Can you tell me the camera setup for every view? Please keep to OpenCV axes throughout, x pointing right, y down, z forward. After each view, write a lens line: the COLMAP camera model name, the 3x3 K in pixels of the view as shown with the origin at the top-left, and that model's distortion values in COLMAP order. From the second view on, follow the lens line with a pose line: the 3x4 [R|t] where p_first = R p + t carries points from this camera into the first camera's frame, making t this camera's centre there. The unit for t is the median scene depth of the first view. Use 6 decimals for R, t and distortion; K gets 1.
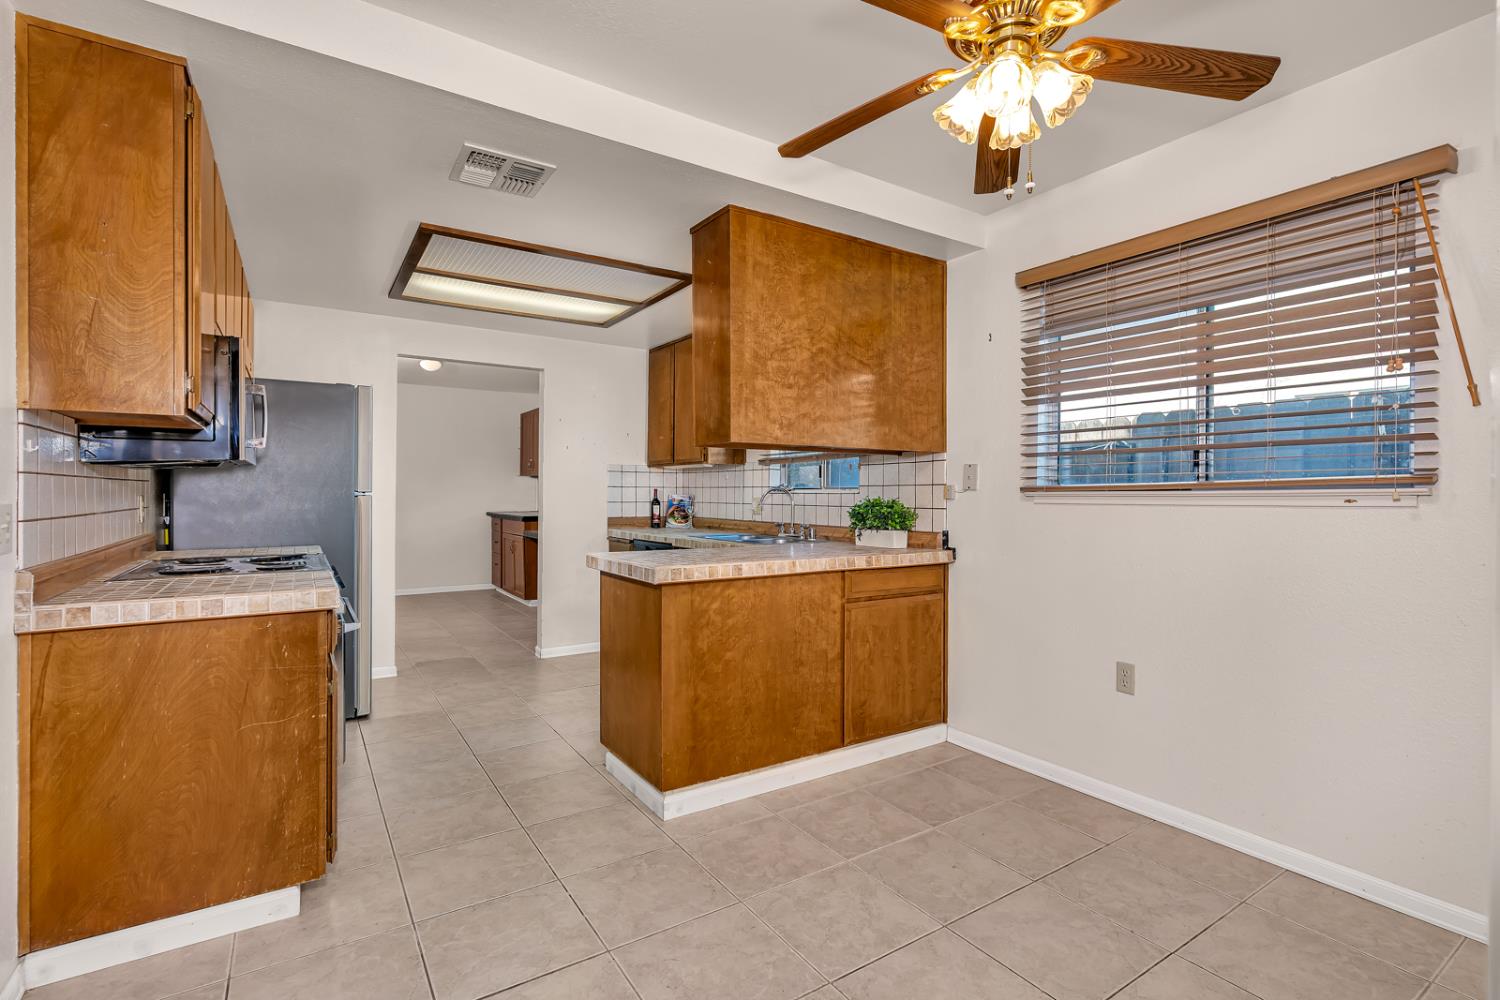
lens RADIAL K [[695.9, 0, 767.4], [0, 695.9, 493.0], [0, 0, 1]] dist [-0.002159, 0.000670]
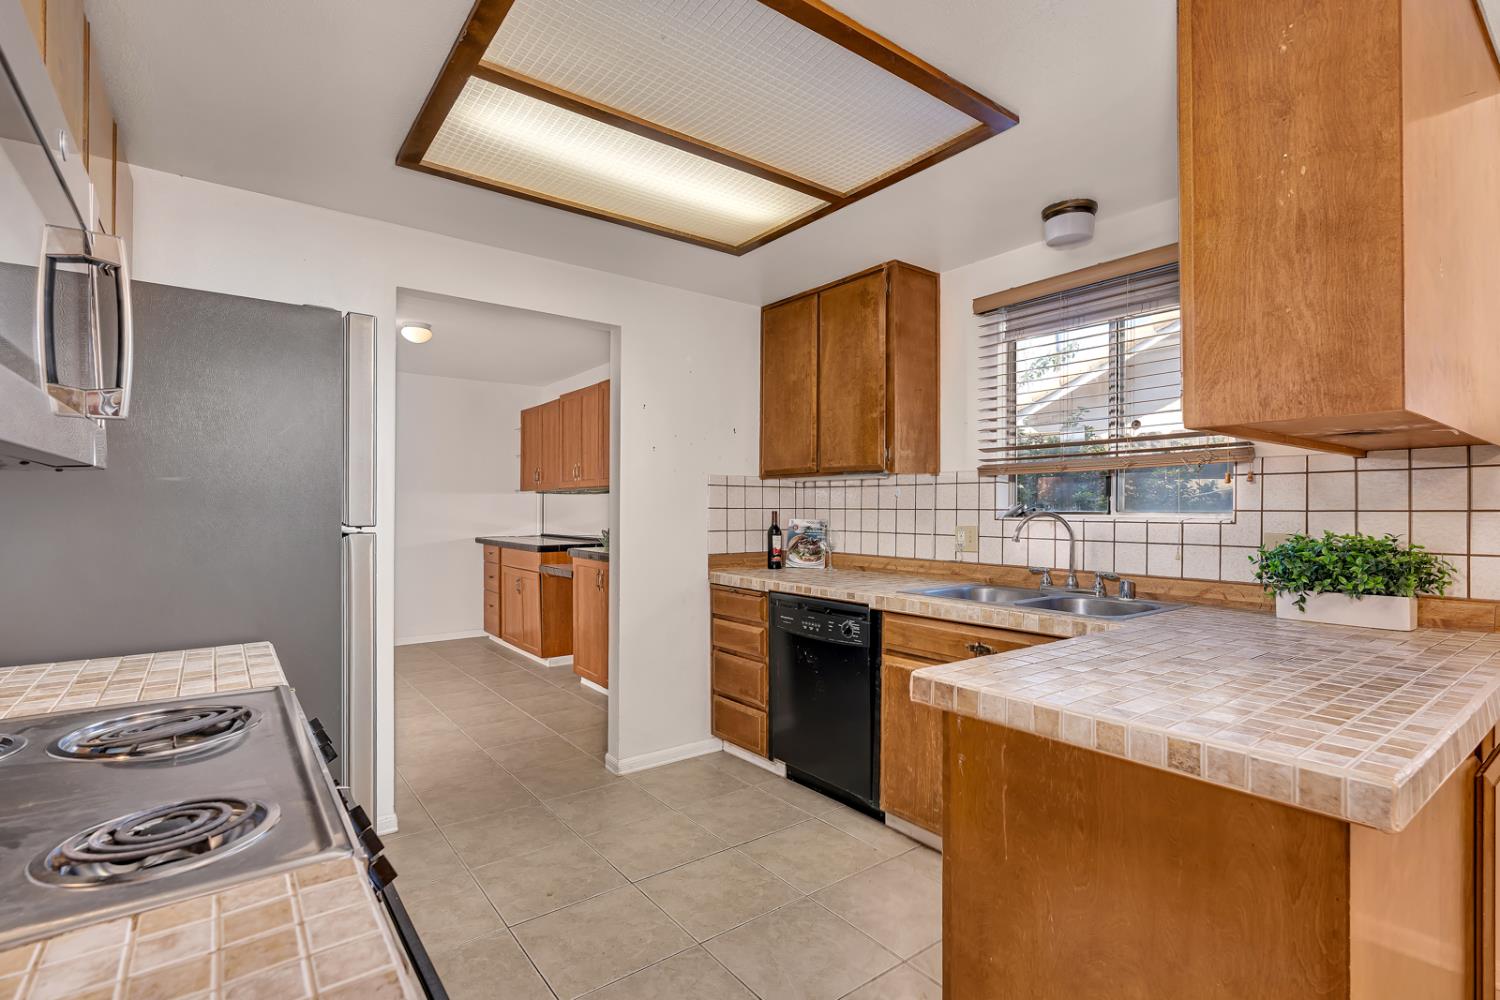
lens RADIAL K [[711.9, 0, 794.3], [0, 711.9, 490.5], [0, 0, 1]] dist [-0.007981, 0.001481]
pose [[0.996653, 0.003335, 0.081684, -0.198583], [-0.001053, 0.999608, -0.027965, -0.006812], [-0.081746, 0.027785, 0.996266, 0.303775]]
